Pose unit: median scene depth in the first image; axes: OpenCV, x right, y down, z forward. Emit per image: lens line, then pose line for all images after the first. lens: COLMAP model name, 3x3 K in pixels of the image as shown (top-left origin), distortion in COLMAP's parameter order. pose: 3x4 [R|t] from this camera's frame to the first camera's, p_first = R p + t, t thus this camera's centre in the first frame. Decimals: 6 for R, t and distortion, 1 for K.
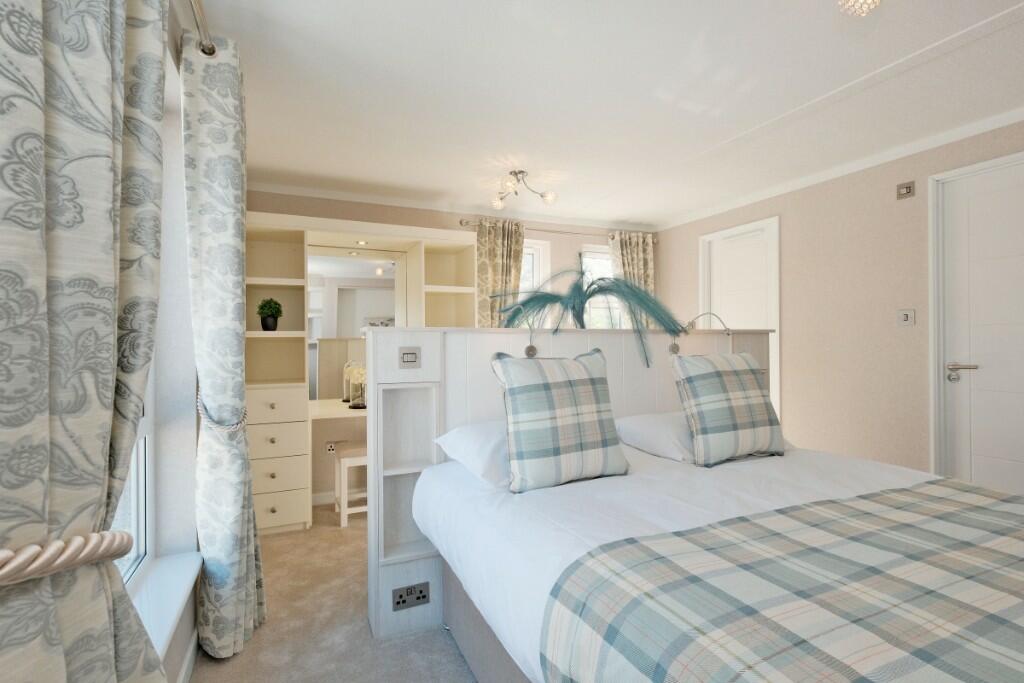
lens RADIAL K [[491.2, 0, 512.0], [0, 491.2, 341.5], [0, 0, 1]] dist [0.004705, -0.000034]
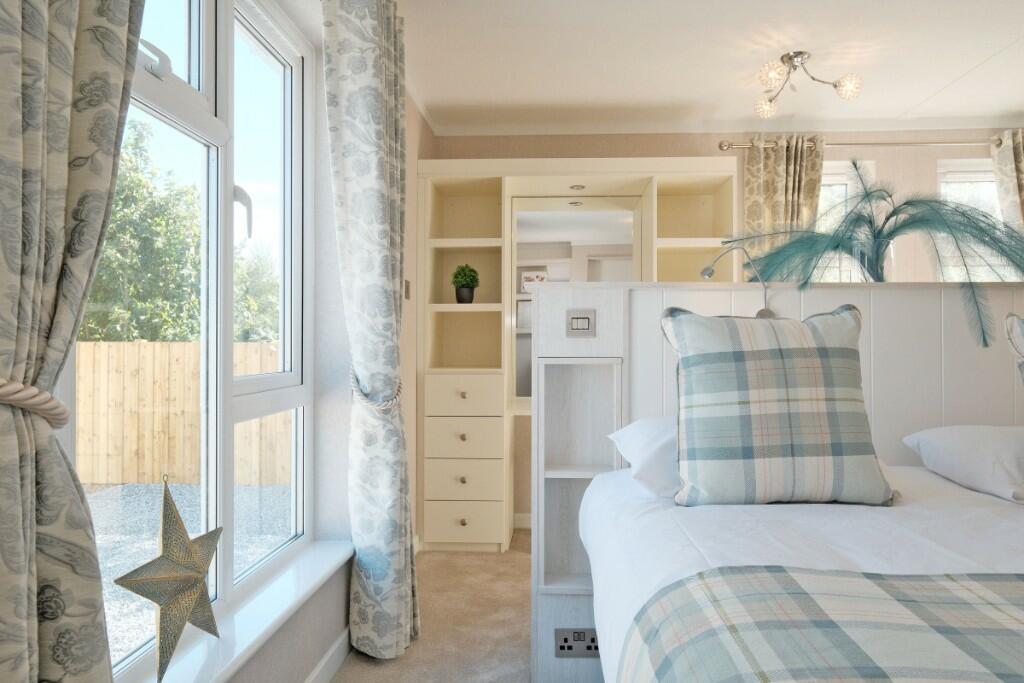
lens RADIAL K [[700.7, 0, 529.2], [0, 700.7, 342.2], [0, 0, 1]] dist [0.005036, 0.002094]
pose [[0.891756, 0.007791, -0.452450, 0.233987], [-0.007090, 0.999970, 0.003245, 0.067606], [0.452461, 0.000314, 0.891784, 0.020084]]
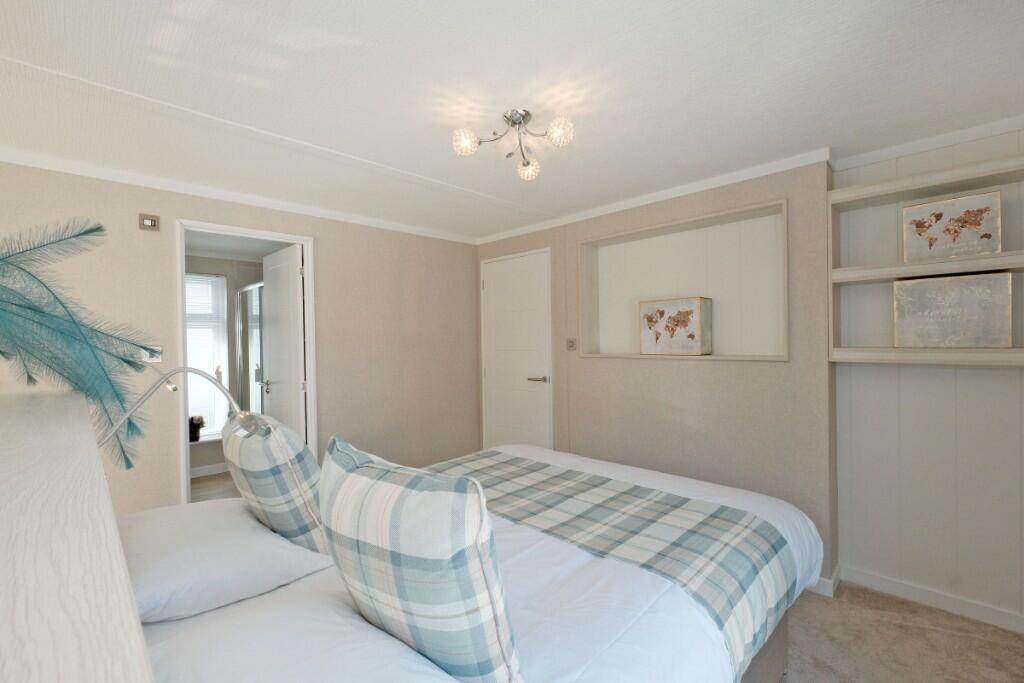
lens RADIAL K [[441.4, 0, 509.9], [0, 441.4, 344.4], [0, 0, 1]] dist [-0.007348, -0.000055]
pose [[-0.351144, -0.001525, 0.936320, -0.423241], [0.018006, 0.999803, 0.008381, -0.104202], [-0.936148, 0.019802, -0.351047, 1.074657]]
